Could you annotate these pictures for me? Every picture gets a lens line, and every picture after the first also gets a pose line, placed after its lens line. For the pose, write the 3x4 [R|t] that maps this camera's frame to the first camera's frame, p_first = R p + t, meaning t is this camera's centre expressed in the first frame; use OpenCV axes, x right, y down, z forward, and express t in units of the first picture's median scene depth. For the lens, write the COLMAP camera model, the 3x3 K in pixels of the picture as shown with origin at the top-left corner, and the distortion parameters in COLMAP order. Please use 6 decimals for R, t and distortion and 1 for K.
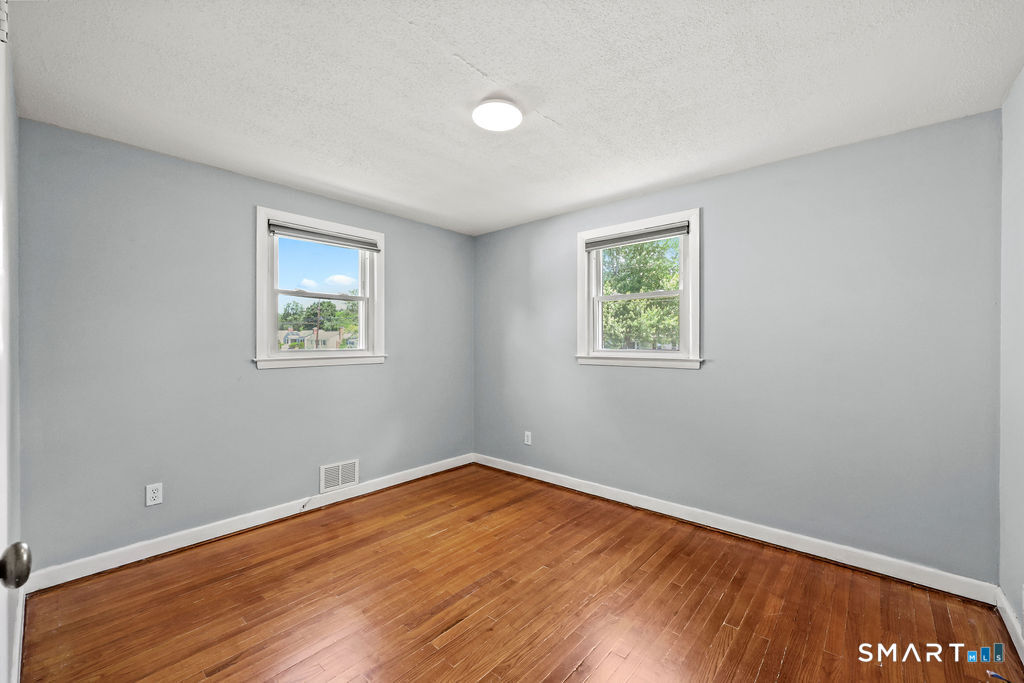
lens RADIAL K [[413.9, 0, 514.2], [0, 413.9, 345.3], [0, 0, 1]] dist [0.002308, 0.000028]
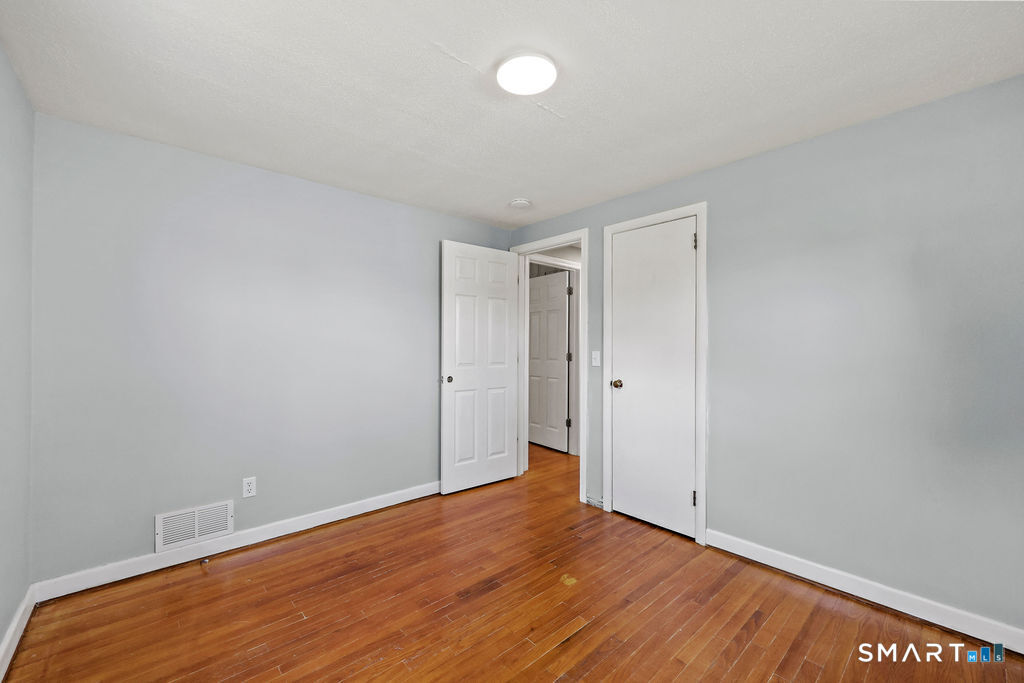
lens RADIAL K [[419.9, 0, 512.3], [0, 419.9, 347.8], [0, 0, 1]] dist [0.001911, 0.000153]
pose [[-0.991635, -0.004843, 0.128985, -0.090349], [-0.003939, 0.999966, 0.007260, -0.006352], [-0.129015, 0.006691, -0.991620, 1.339496]]
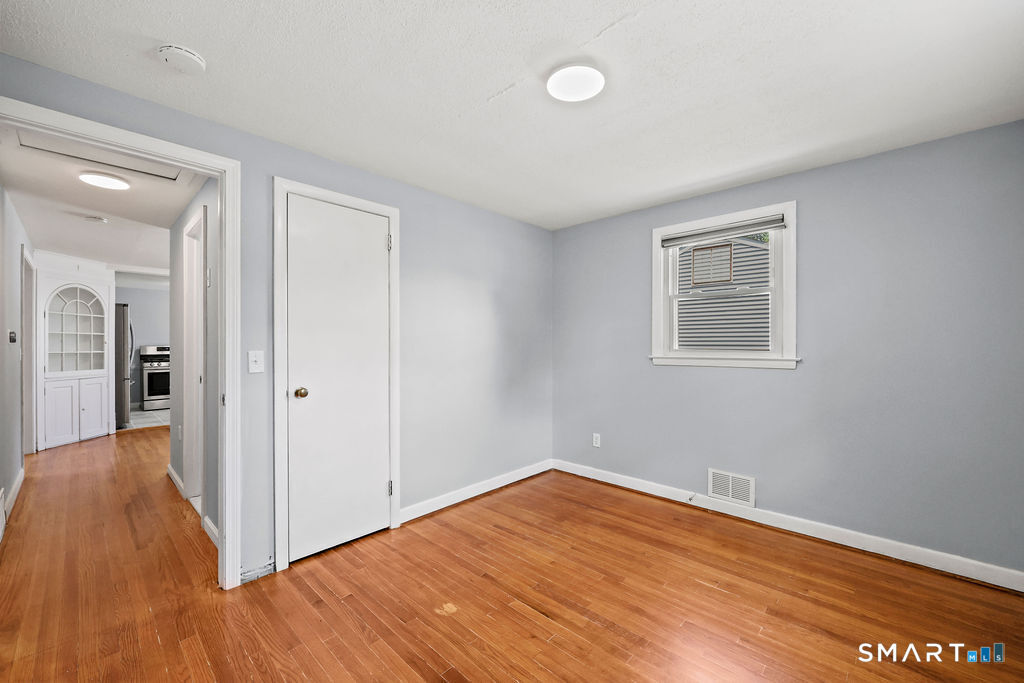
lens RADIAL K [[413.9, 0, 514.2], [0, 413.9, 345.3], [0, 0, 1]] dist [0.002308, 0.000028]
pose [[-0.037837, 0.006930, -0.999260, 0.610598], [-0.002771, 0.999971, 0.007040, -0.007124], [0.999280, 0.003036, -0.037817, 0.655844]]
